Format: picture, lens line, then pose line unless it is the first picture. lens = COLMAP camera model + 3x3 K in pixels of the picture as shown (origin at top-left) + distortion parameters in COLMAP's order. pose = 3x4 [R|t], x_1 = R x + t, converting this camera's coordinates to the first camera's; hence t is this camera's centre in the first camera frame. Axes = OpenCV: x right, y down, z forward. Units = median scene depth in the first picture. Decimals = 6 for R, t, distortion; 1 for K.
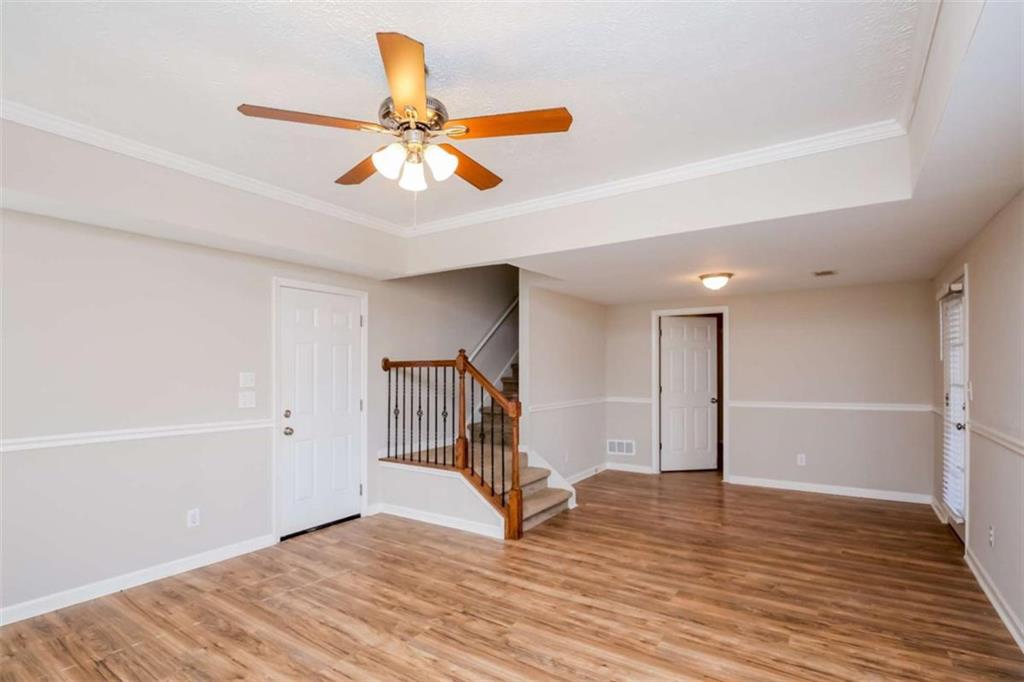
lens RADIAL K [[498.8, 0, 510.2], [0, 498.8, 364.7], [0, 0, 1]] dist [-0.017282, -0.000854]
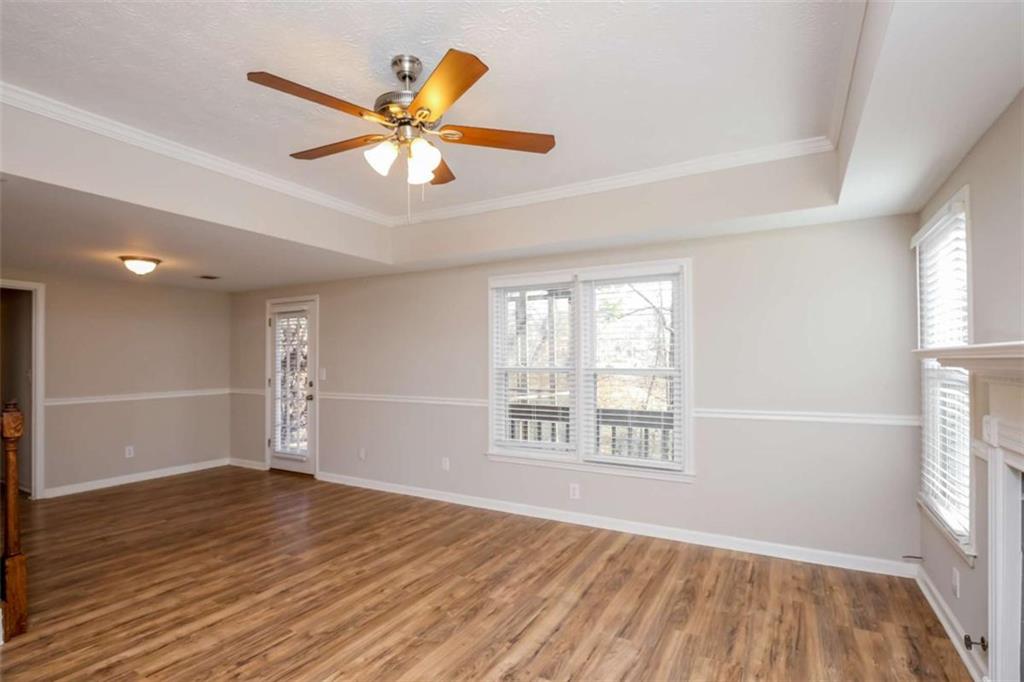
lens RADIAL K [[498.8, 0, 510.2], [0, 498.8, 364.7], [0, 0, 1]] dist [-0.017282, -0.000854]
pose [[-0.083745, -0.001311, 0.996486, -0.839443], [-0.008717, 0.999962, 0.000583, 0.018639], [-0.996449, -0.008637, -0.083753, 0.595583]]
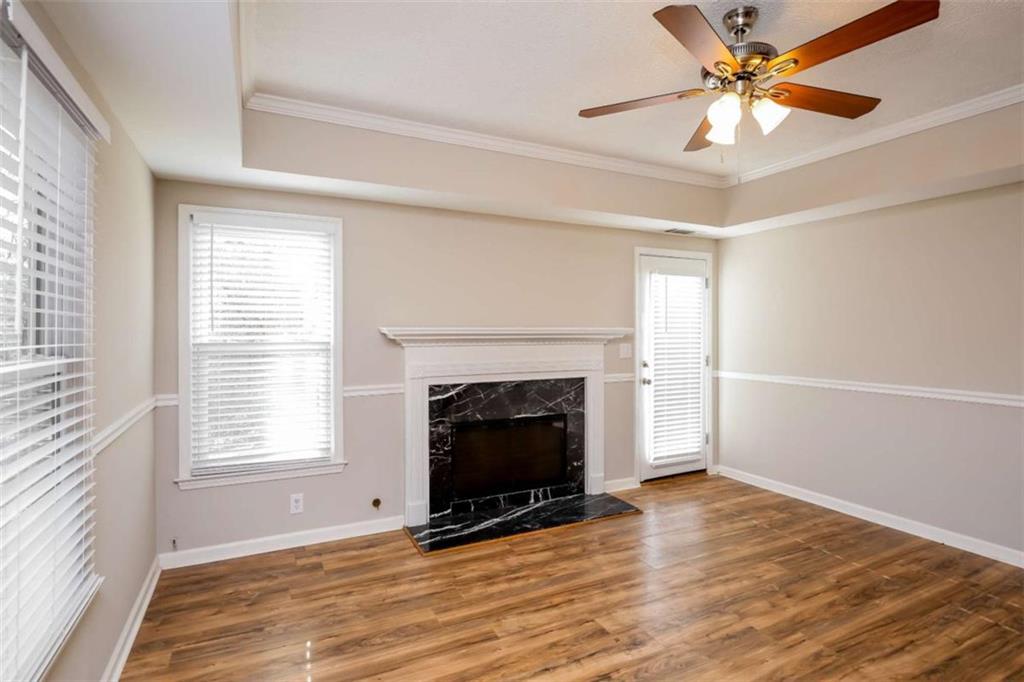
lens RADIAL K [[512.1, 0, 511.6], [0, 512.1, 333.5], [0, 0, 1]] dist [-0.000137, -0.000278]
pose [[-0.490498, 0.004992, -0.871428, 0.593353], [0.012979, 0.999915, -0.001578, 0.007863], [0.871346, -0.012084, -0.490521, 0.747670]]
